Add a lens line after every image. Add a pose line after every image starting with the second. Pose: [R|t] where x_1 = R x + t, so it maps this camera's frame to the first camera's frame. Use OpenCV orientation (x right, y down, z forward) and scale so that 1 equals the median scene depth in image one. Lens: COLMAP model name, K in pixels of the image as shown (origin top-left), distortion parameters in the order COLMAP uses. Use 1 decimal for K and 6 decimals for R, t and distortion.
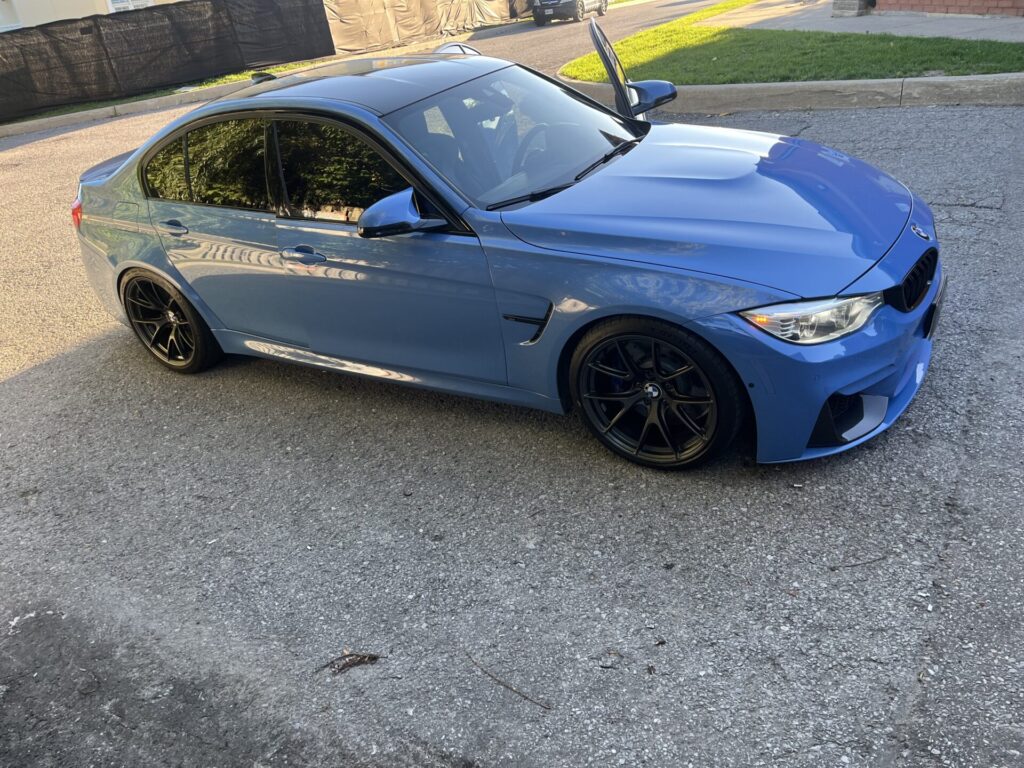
lens RADIAL K [[779.3, 0, 512.0], [0, 779.3, 384.0], [0, 0, 1]] dist [0.067048, -0.109800]
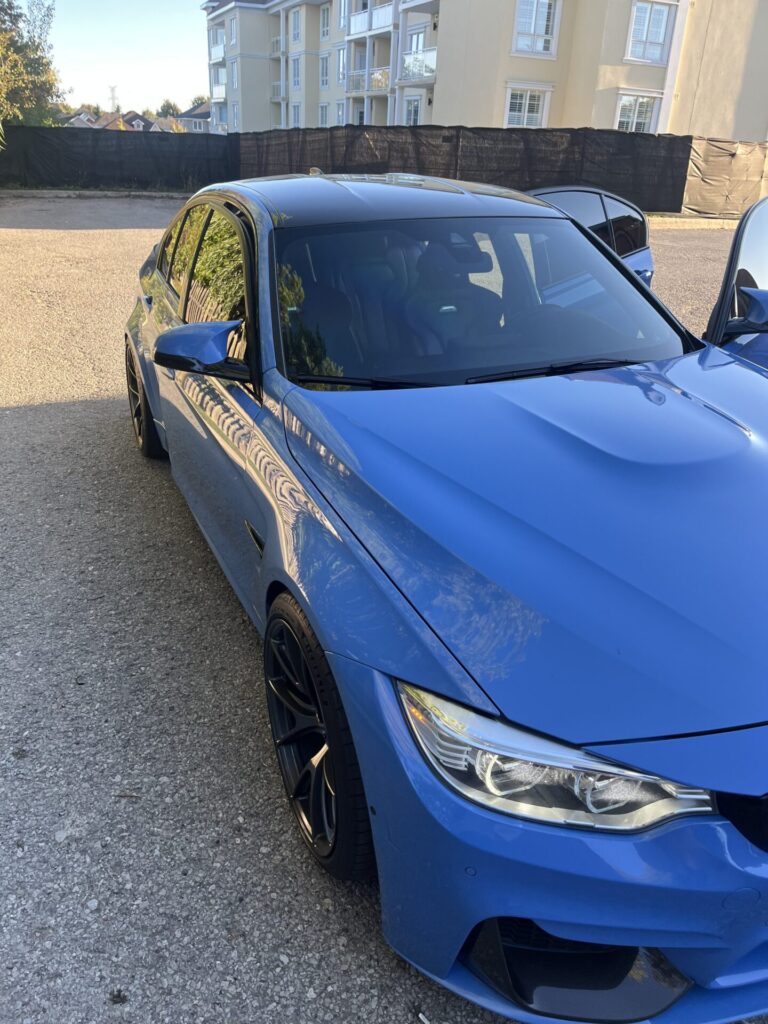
lens RADIAL K [[779.3, 0, 384.0], [0, 779.3, 512.0], [0, 0, 1]] dist [0.067048, -0.109800]
pose [[0.795352, 0.386007, -0.467347, 0.270392], [-0.396885, 0.914392, 0.079809, -0.130929], [0.458145, 0.122007, 0.880464, 0.273908]]
